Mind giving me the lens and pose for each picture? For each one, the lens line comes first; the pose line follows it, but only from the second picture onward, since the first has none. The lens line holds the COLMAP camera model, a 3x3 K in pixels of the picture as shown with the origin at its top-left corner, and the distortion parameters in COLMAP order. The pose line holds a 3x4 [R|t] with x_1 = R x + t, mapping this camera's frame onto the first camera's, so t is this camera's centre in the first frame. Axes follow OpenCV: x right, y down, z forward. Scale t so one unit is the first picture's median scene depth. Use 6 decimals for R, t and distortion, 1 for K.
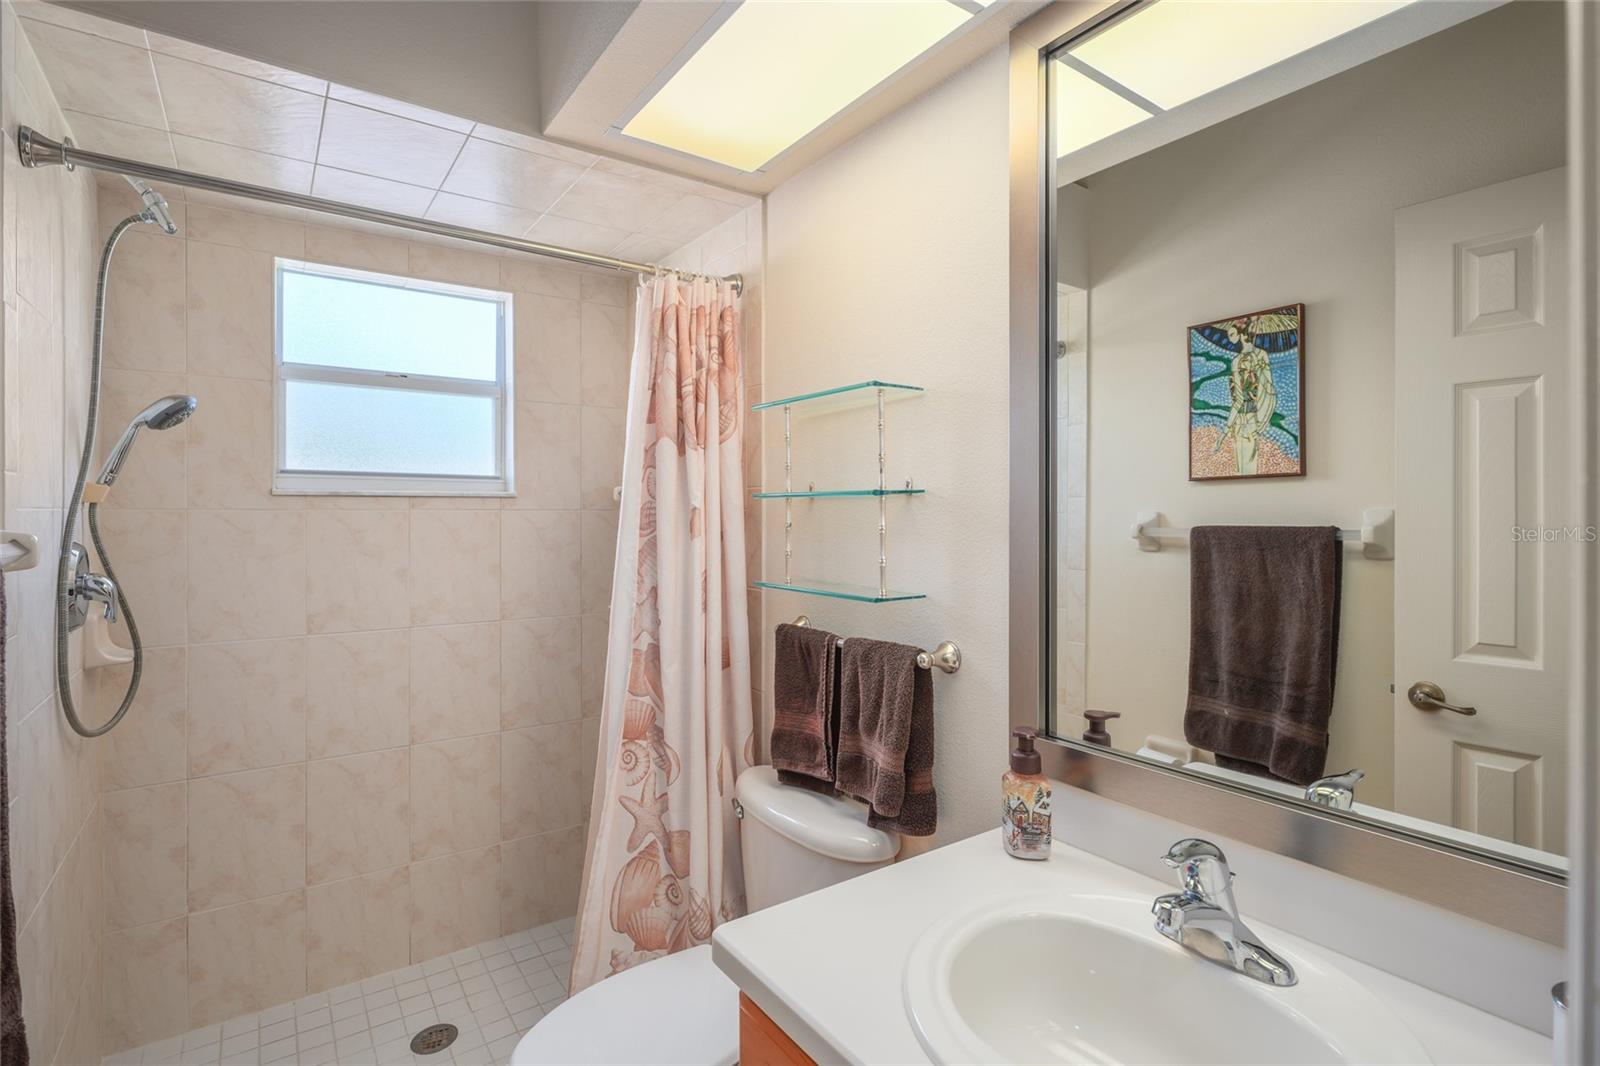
lens RADIAL K [[777.4, 0, 802.3], [0, 777.4, 527.5], [0, 0, 1]] dist [0.000039, 0.000000]
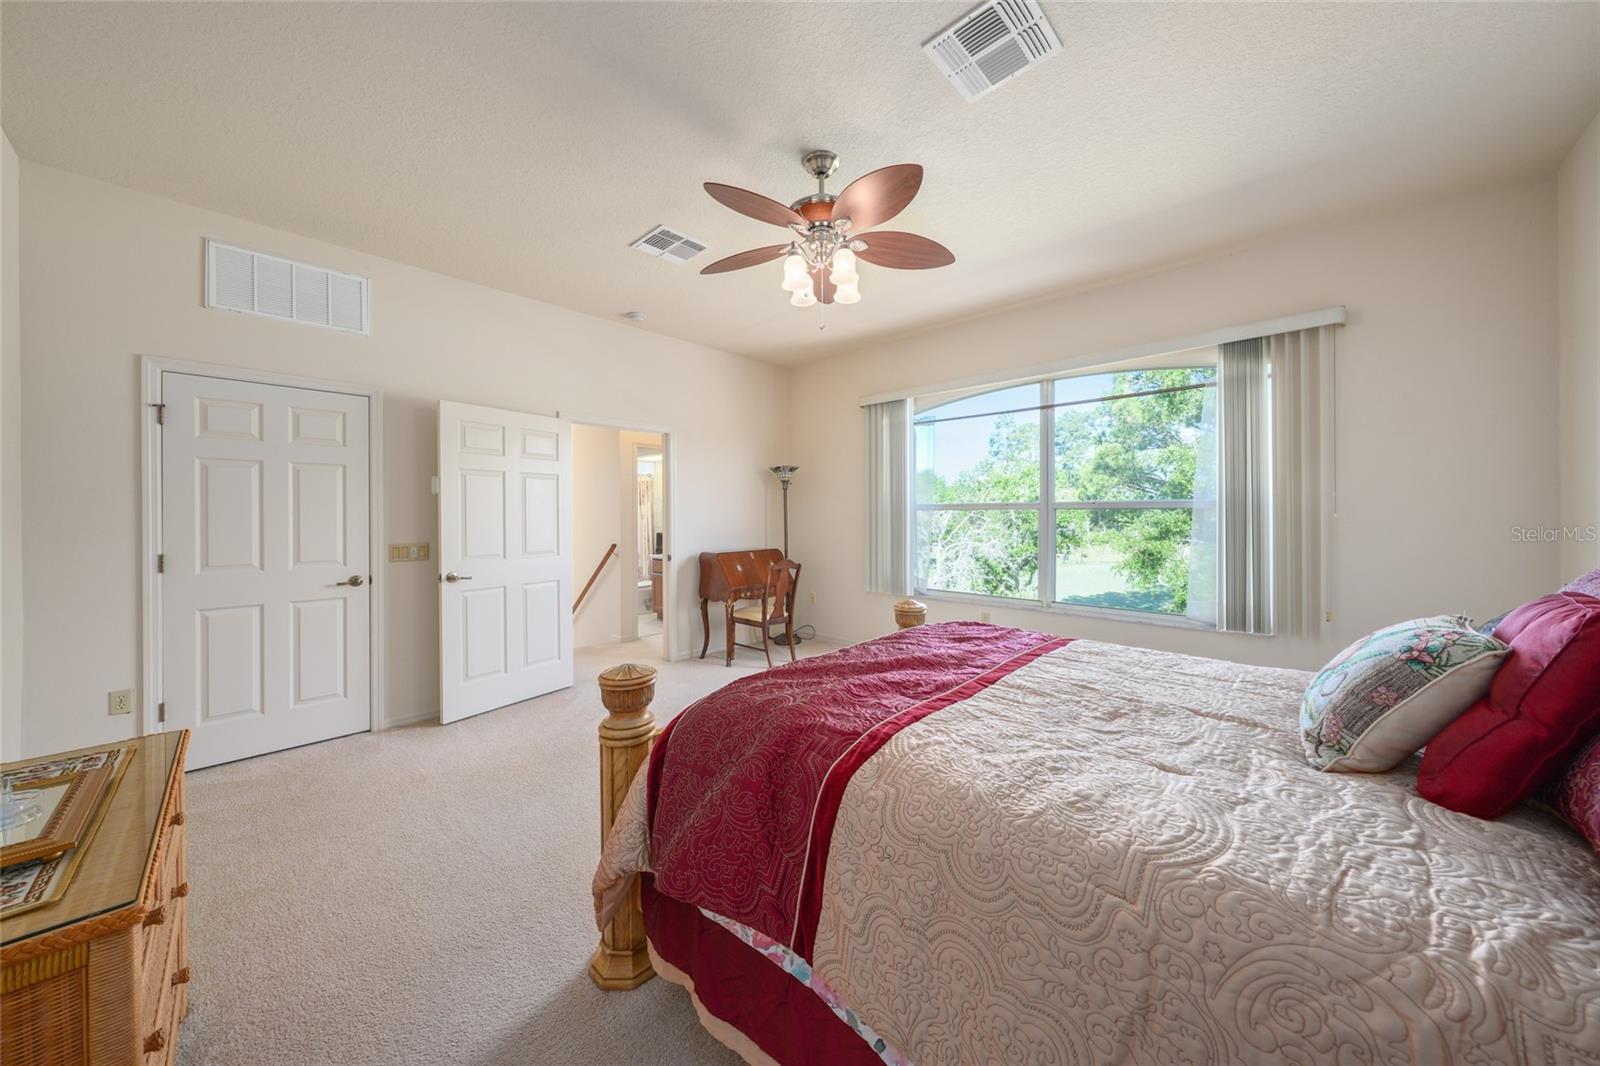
lens RADIAL K [[543.1, 0, 796.6], [0, 543.1, 523.7], [0, 0, 1]] dist [0.000500, -0.000380]
pose [[0.981184, -0.008088, 0.192907, 0.226659], [0.007723, 0.999967, 0.002640, 0.042994], [-0.192922, -0.001100, 0.981213, -3.465289]]
